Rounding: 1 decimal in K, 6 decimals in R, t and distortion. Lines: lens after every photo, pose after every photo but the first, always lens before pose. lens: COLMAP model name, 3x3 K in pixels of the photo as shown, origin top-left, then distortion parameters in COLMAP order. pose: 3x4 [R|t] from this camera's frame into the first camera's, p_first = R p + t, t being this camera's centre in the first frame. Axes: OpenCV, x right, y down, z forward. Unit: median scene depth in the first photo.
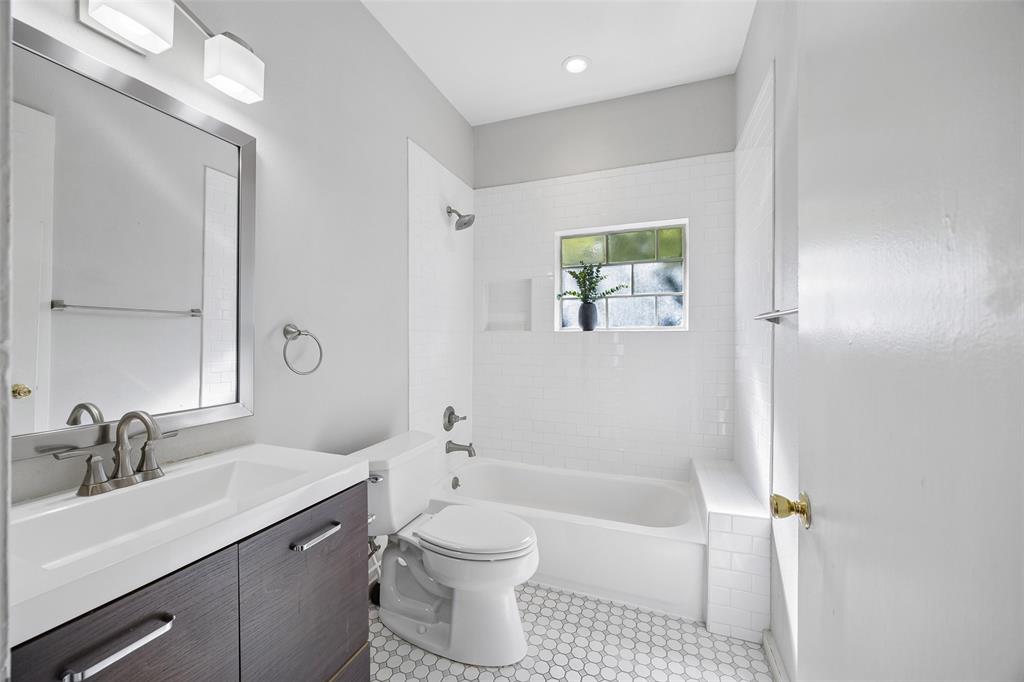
lens RADIAL K [[399.1, 0, 512.6], [0, 399.1, 330.3], [0, 0, 1]] dist [-0.001168, -0.000395]
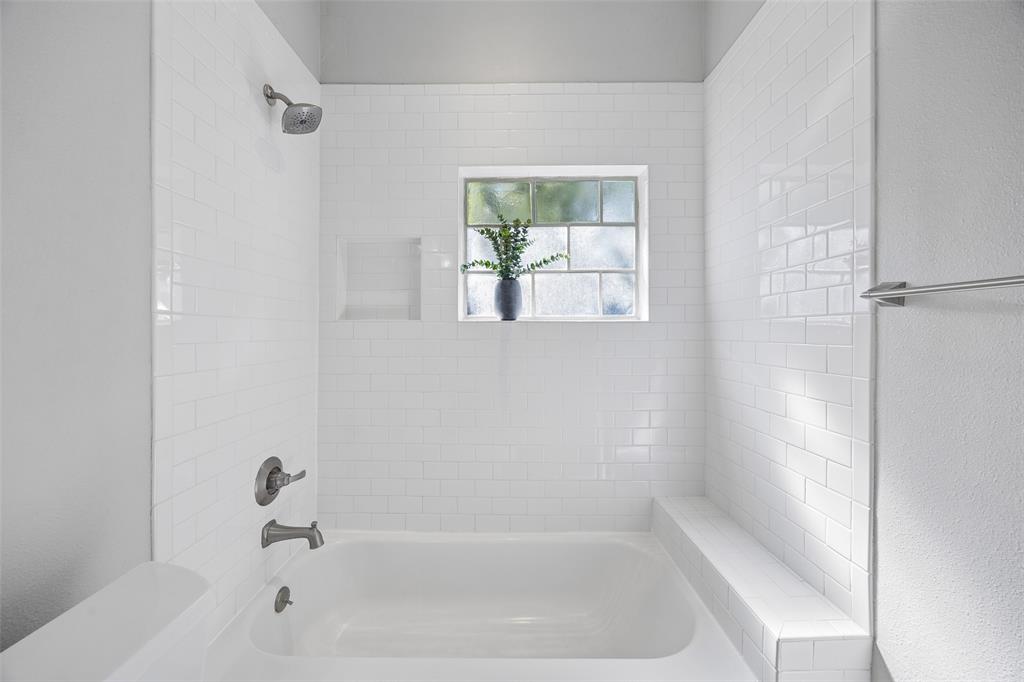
lens RADIAL K [[399.1, 0, 512.6], [0, 399.1, 330.3], [0, 0, 1]] dist [-0.001168, -0.000395]
pose [[0.940093, 0.001289, 0.340915, -0.032953], [-0.007219, 0.999844, 0.016126, 0.006921], [-0.340841, -0.017621, 0.939956, 0.371043]]
